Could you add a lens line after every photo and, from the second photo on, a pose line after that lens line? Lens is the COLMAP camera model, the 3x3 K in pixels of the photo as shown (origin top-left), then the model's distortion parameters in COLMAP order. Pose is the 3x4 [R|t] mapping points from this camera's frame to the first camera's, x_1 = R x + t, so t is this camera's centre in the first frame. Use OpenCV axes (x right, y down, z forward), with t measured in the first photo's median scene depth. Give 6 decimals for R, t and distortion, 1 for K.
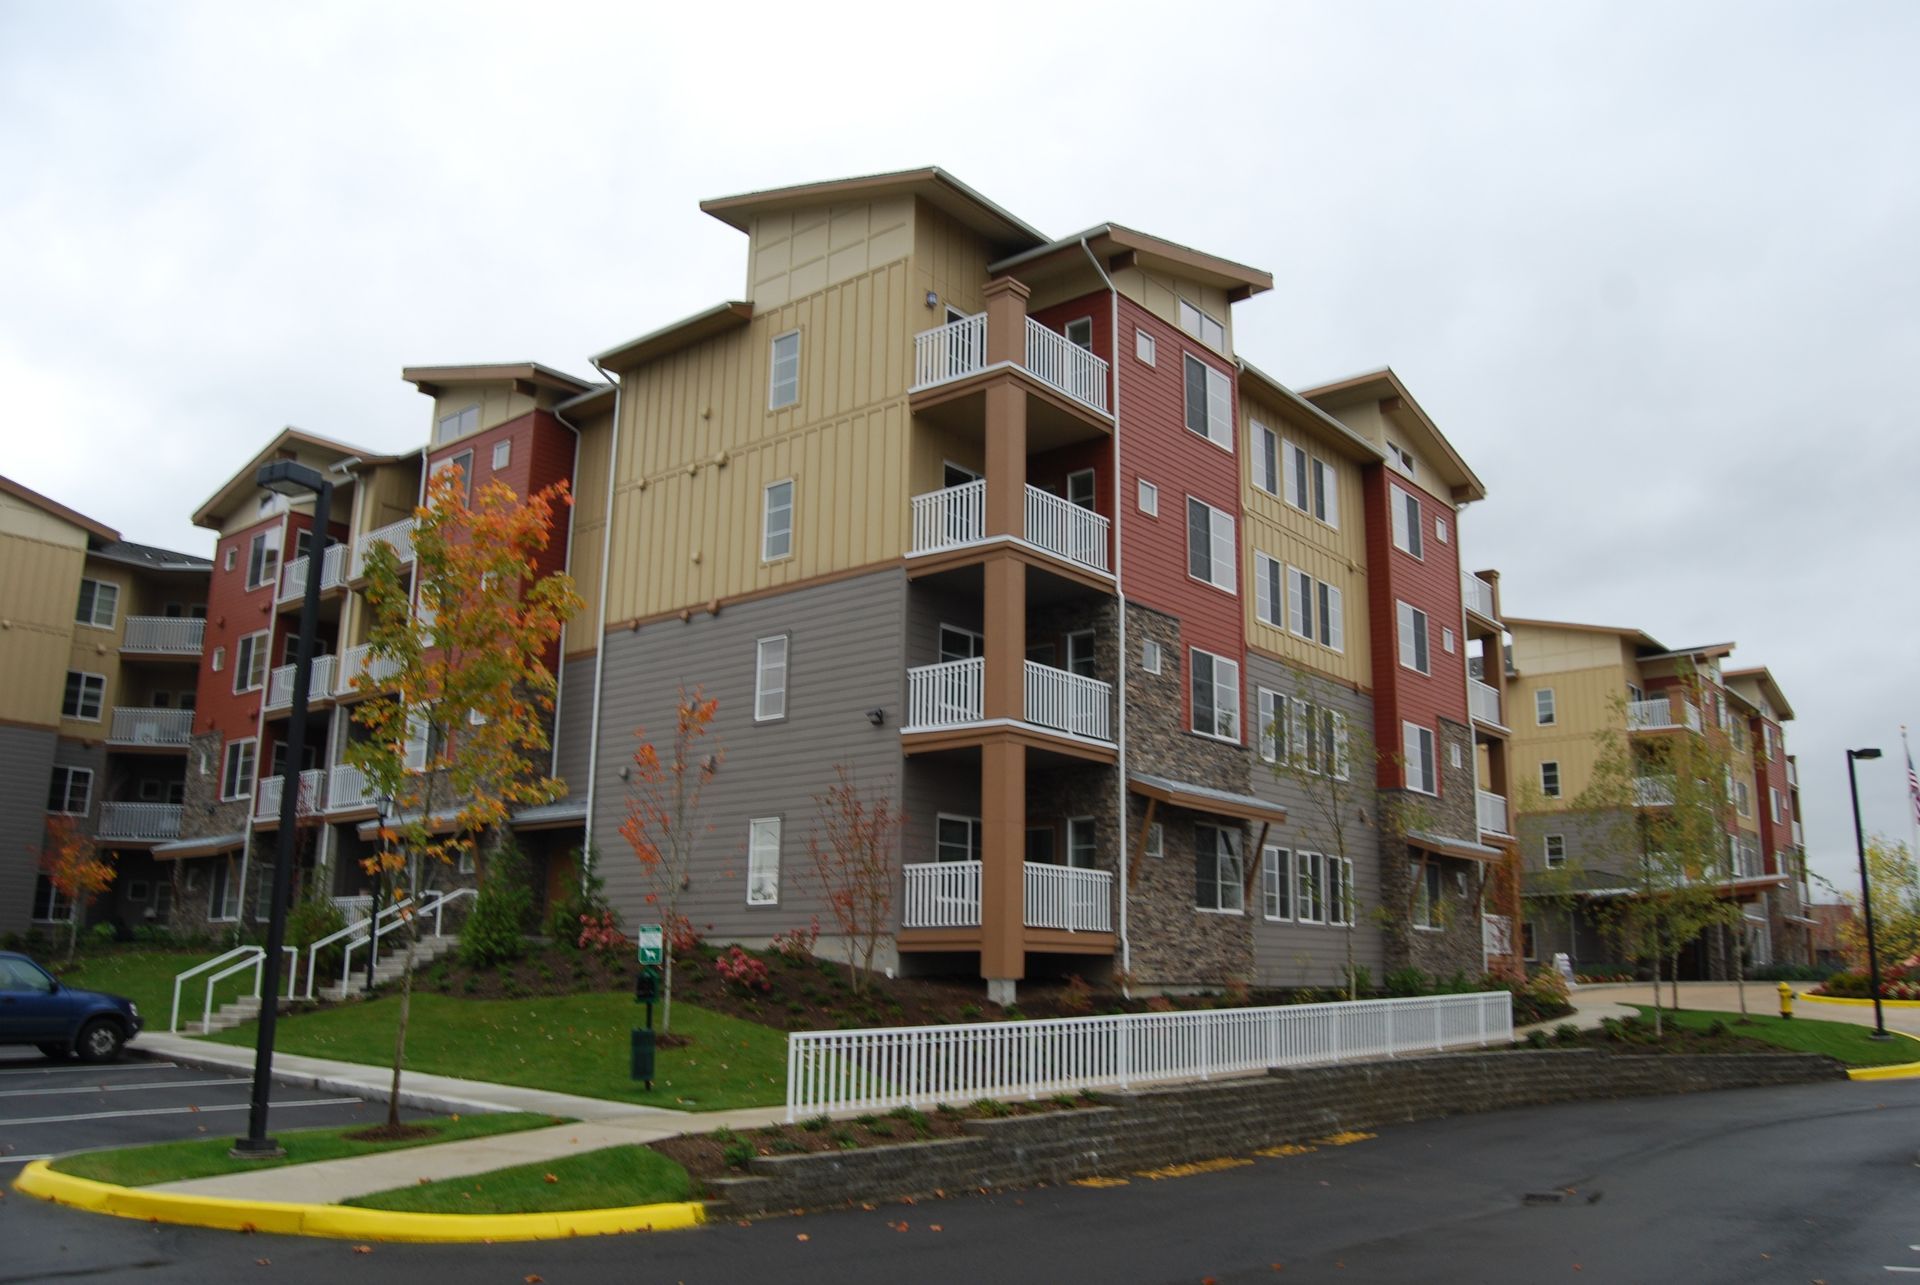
lens RADIAL K [[1500.8, 0, 970.2], [0, 1500.8, 641.8], [0, 0, 1]] dist [-0.095603, 0.037701]
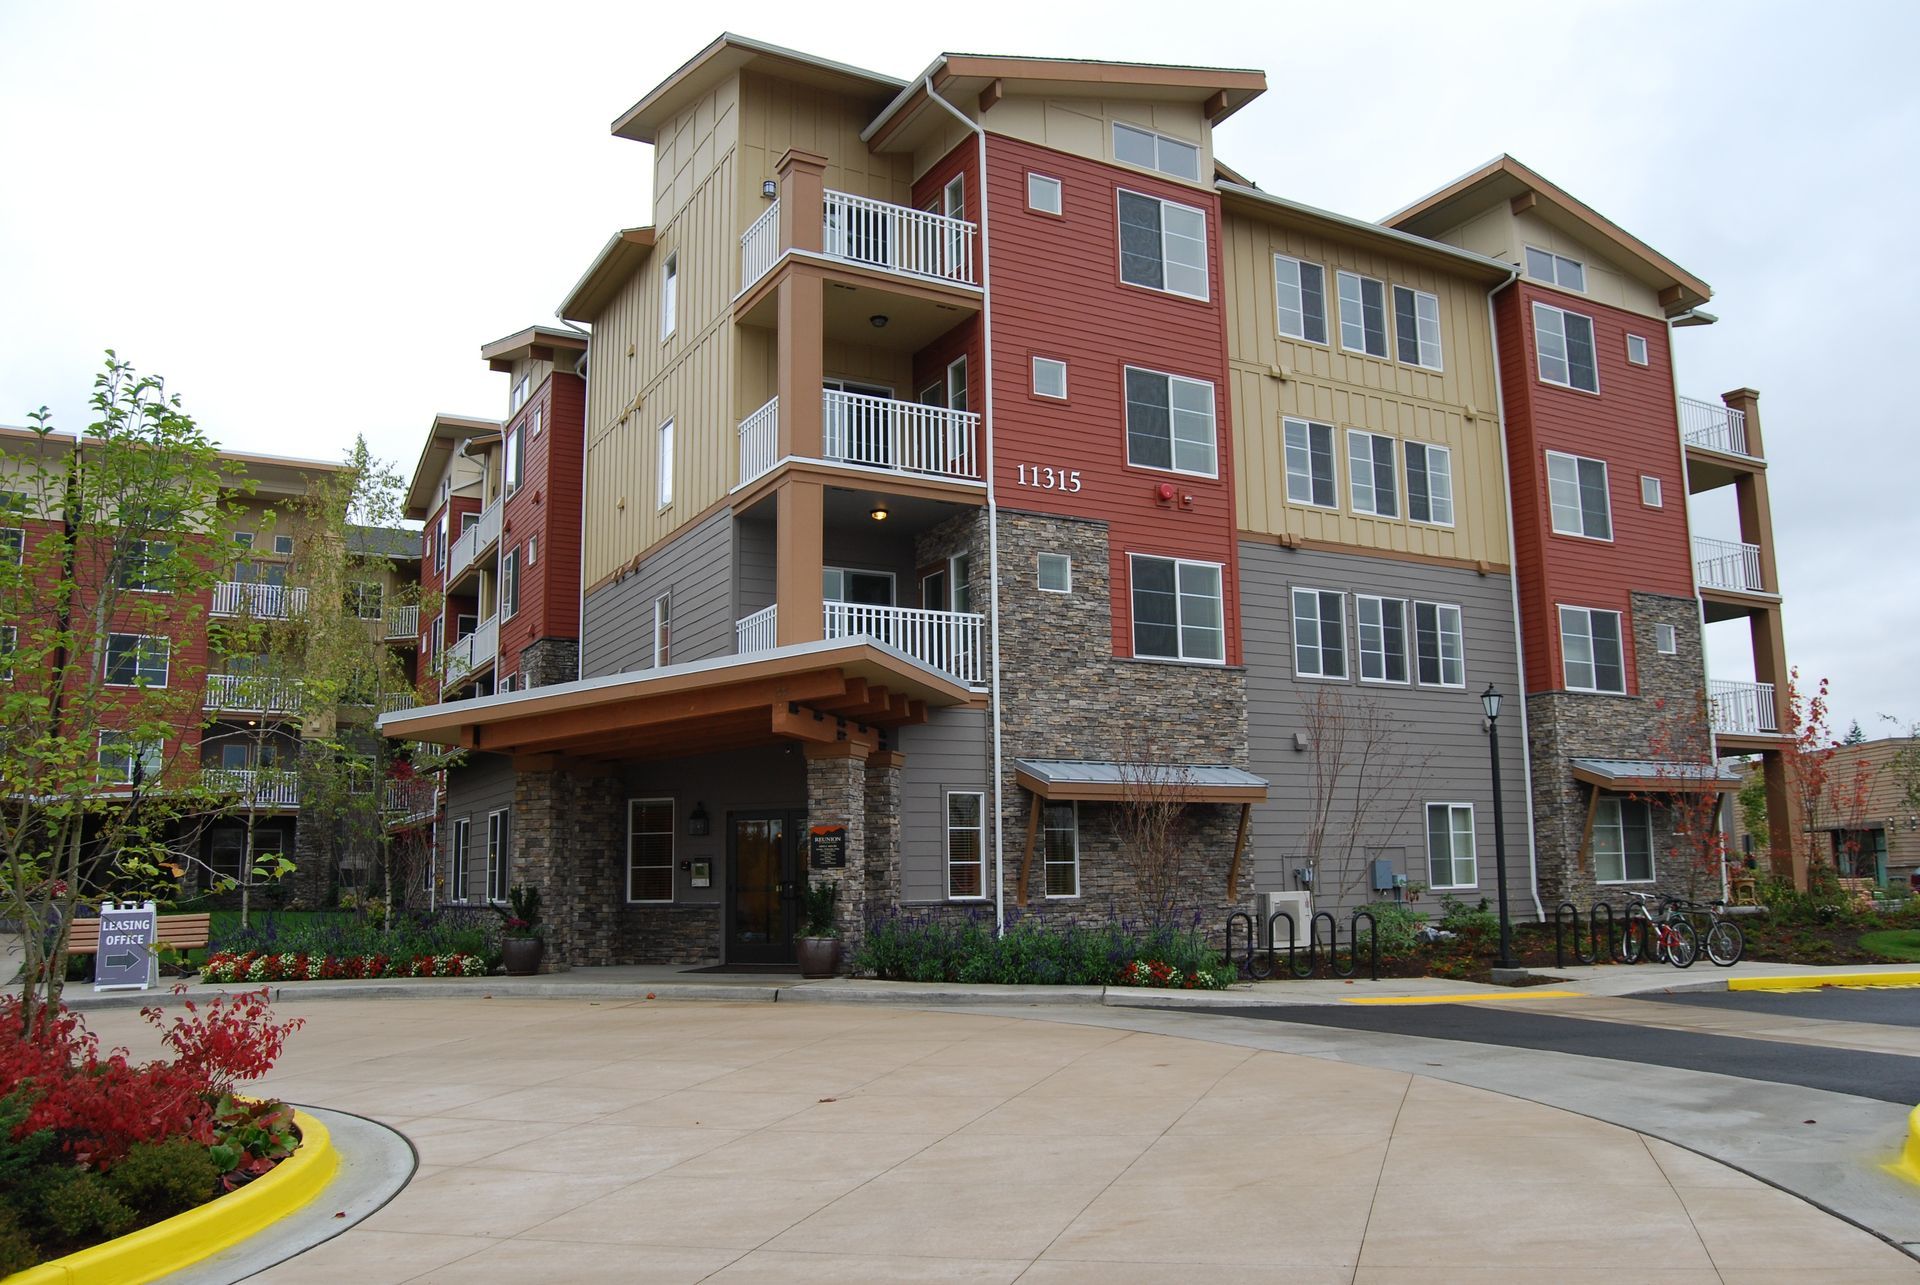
lens RADIAL K [[1501.8, 0, 975.1], [0, 1501.8, 636.6], [0, 0, 1]] dist [-0.096559, 0.040475]
pose [[0.933094, -0.085974, -0.349204, 0.334139], [0.108009, 0.993172, 0.044085, 0.003390], [0.343030, -0.078853, 0.936009, 0.200209]]
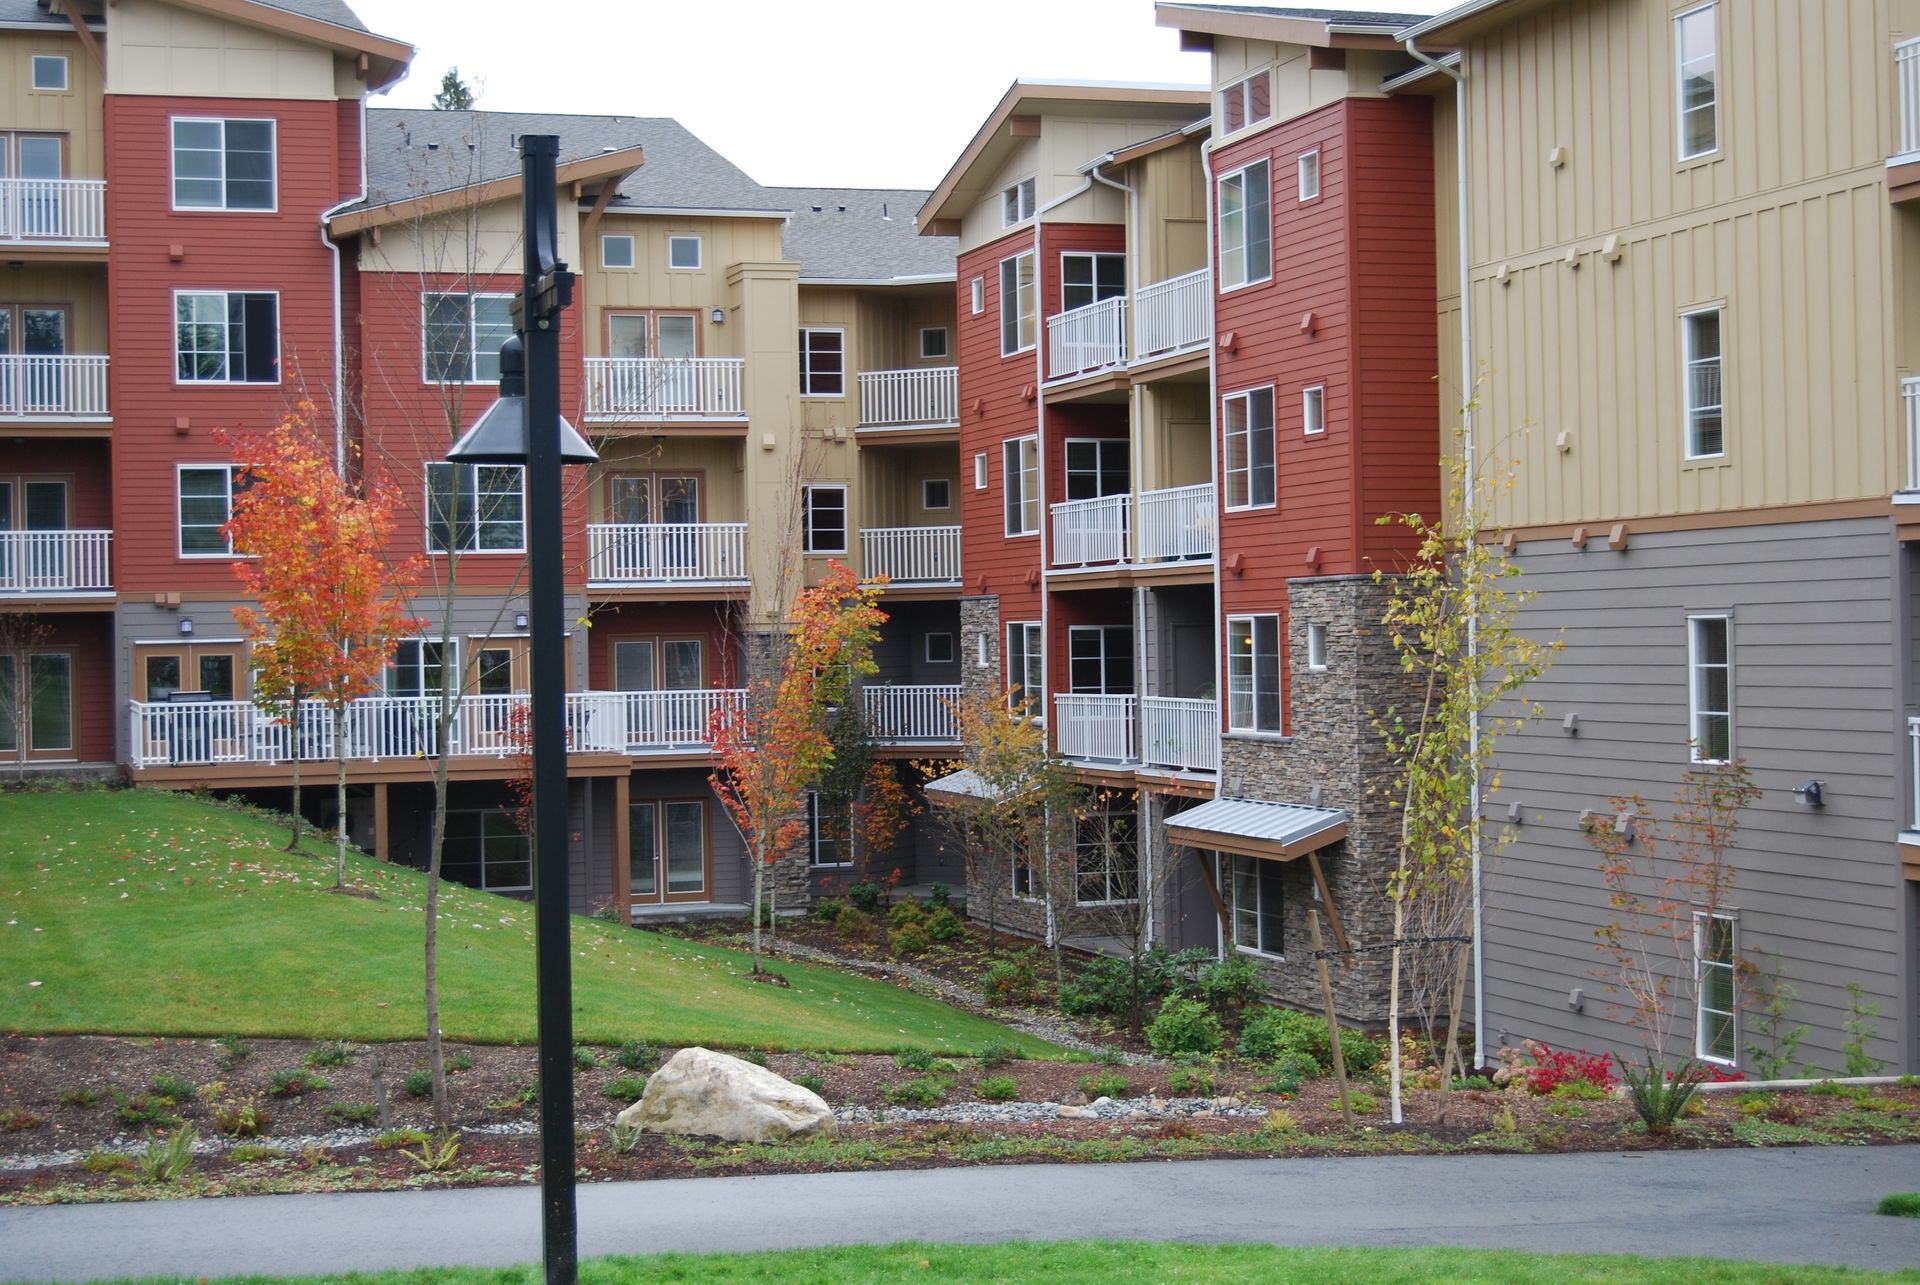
lens RADIAL K [[3089.3, 0, 985.3], [0, 3089.3, 638.7], [0, 0, 1]] dist [-0.032109, -0.080008]
pose [[0.840998, -0.025377, -0.540442, 0.235534], [0.146953, 0.972061, 0.183035, -0.219689], [0.520698, -0.233352, 0.821231, -0.056340]]
